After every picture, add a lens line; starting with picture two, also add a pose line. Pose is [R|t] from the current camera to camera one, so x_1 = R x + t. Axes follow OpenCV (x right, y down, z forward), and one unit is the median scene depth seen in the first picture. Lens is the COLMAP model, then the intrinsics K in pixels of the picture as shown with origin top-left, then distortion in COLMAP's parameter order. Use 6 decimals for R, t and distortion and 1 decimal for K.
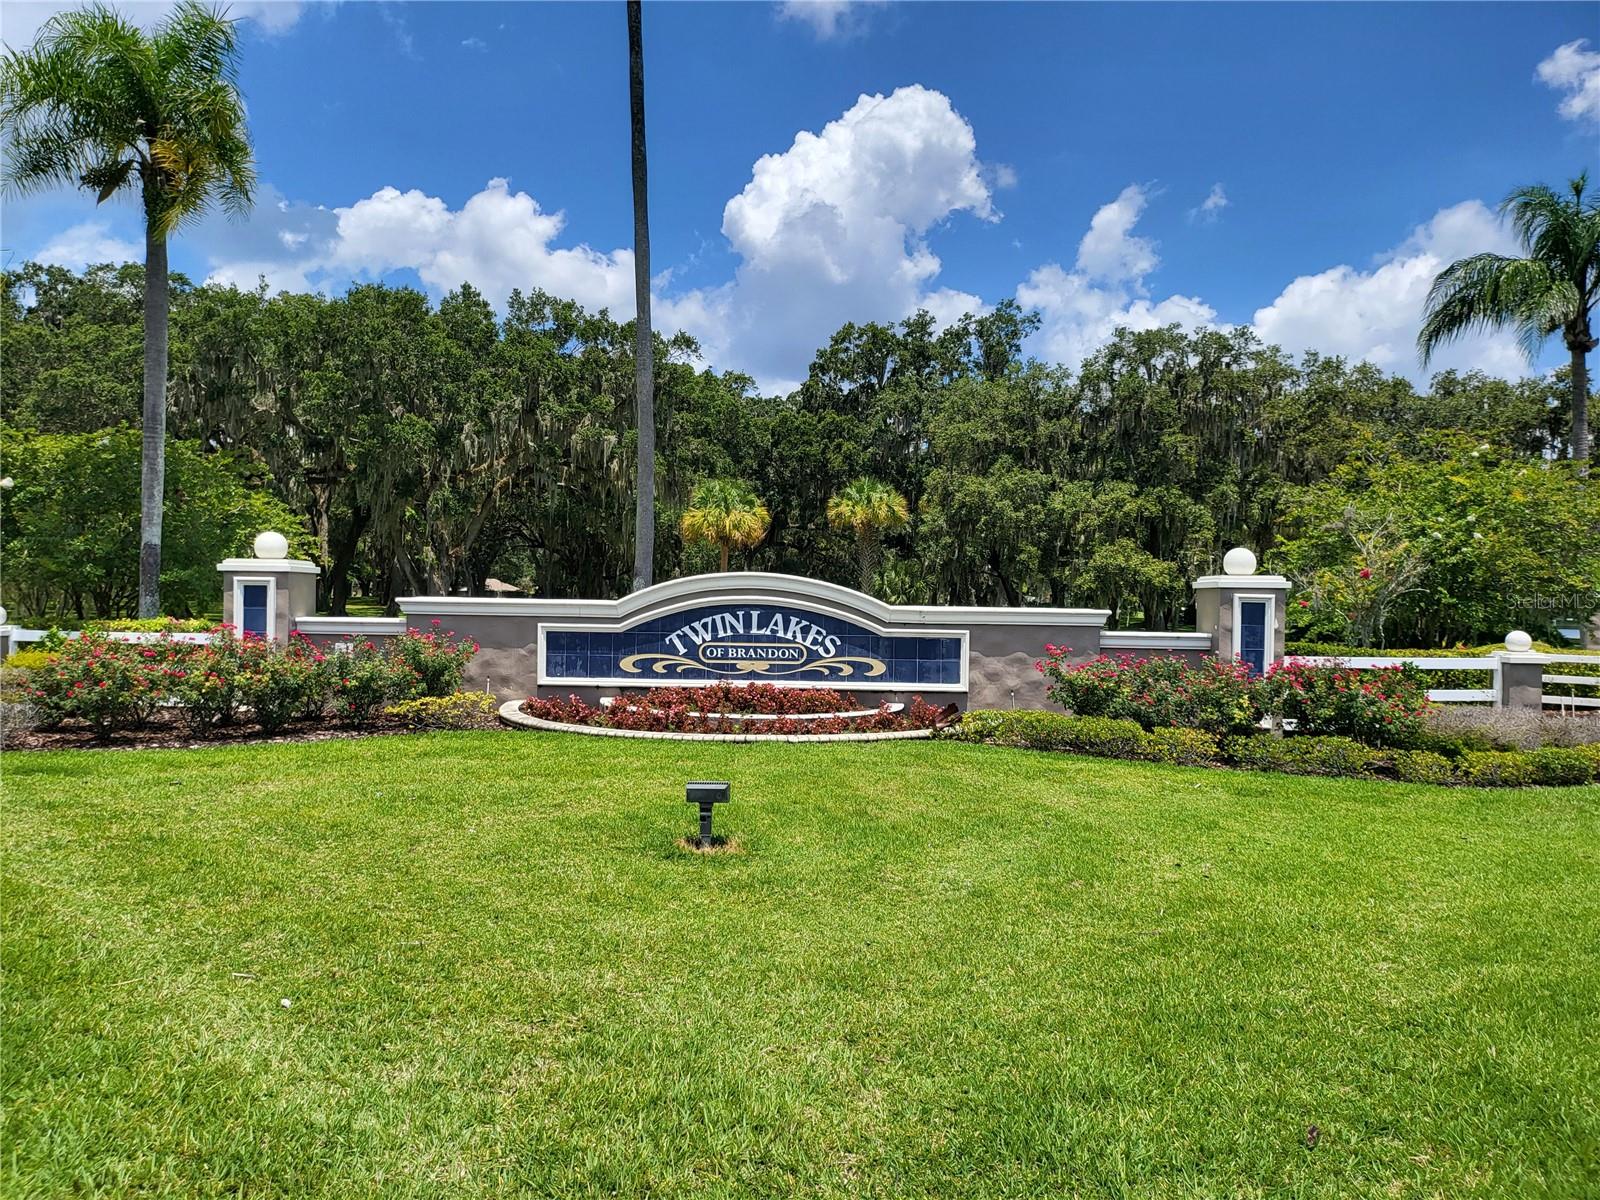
lens RADIAL K [[1105.8, 0, 806.8], [0, 1105.8, 627.2], [0, 0, 1]] dist [0.076191, -0.087728]
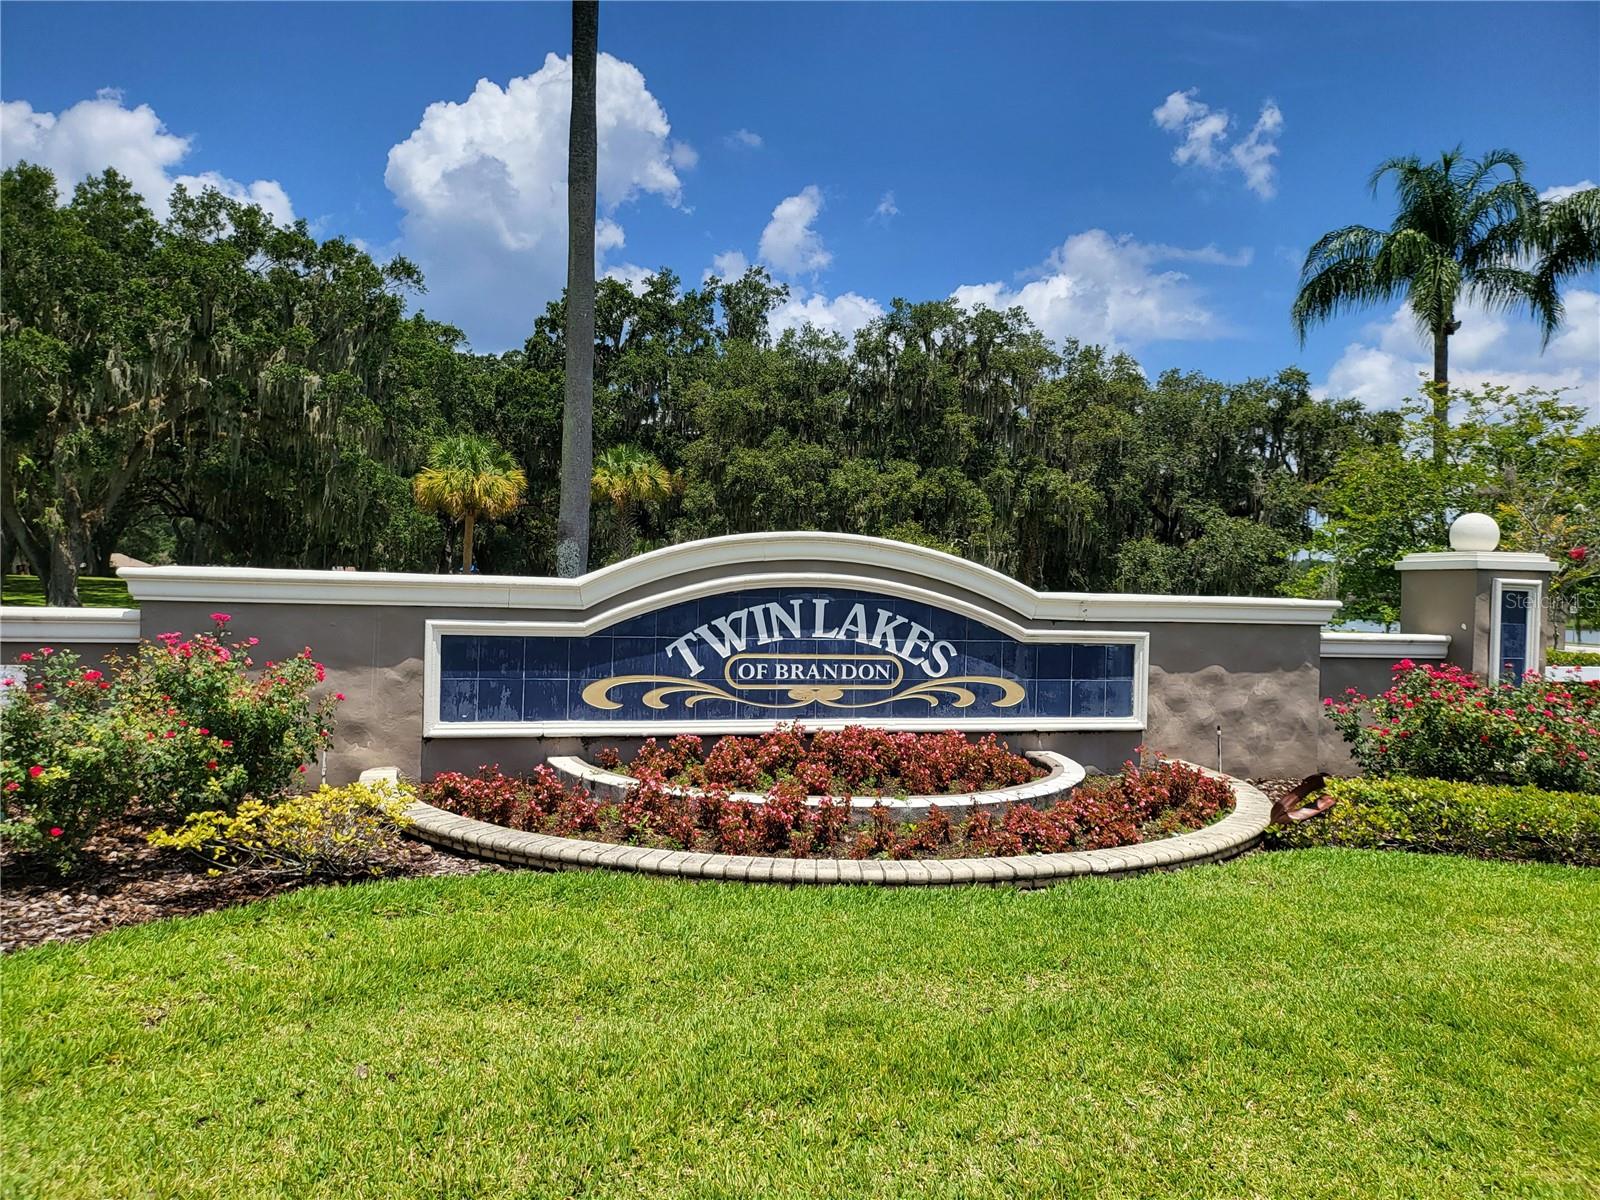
lens RADIAL K [[1105.8, 0, 806.8], [0, 1105.8, 627.2], [0, 0, 1]] dist [0.076191, -0.087728]
pose [[0.961522, -0.000658, 0.274726, -0.062784], [-0.003266, 0.999899, 0.013823, -0.002338], [-0.274707, -0.014189, 0.961423, 0.131022]]
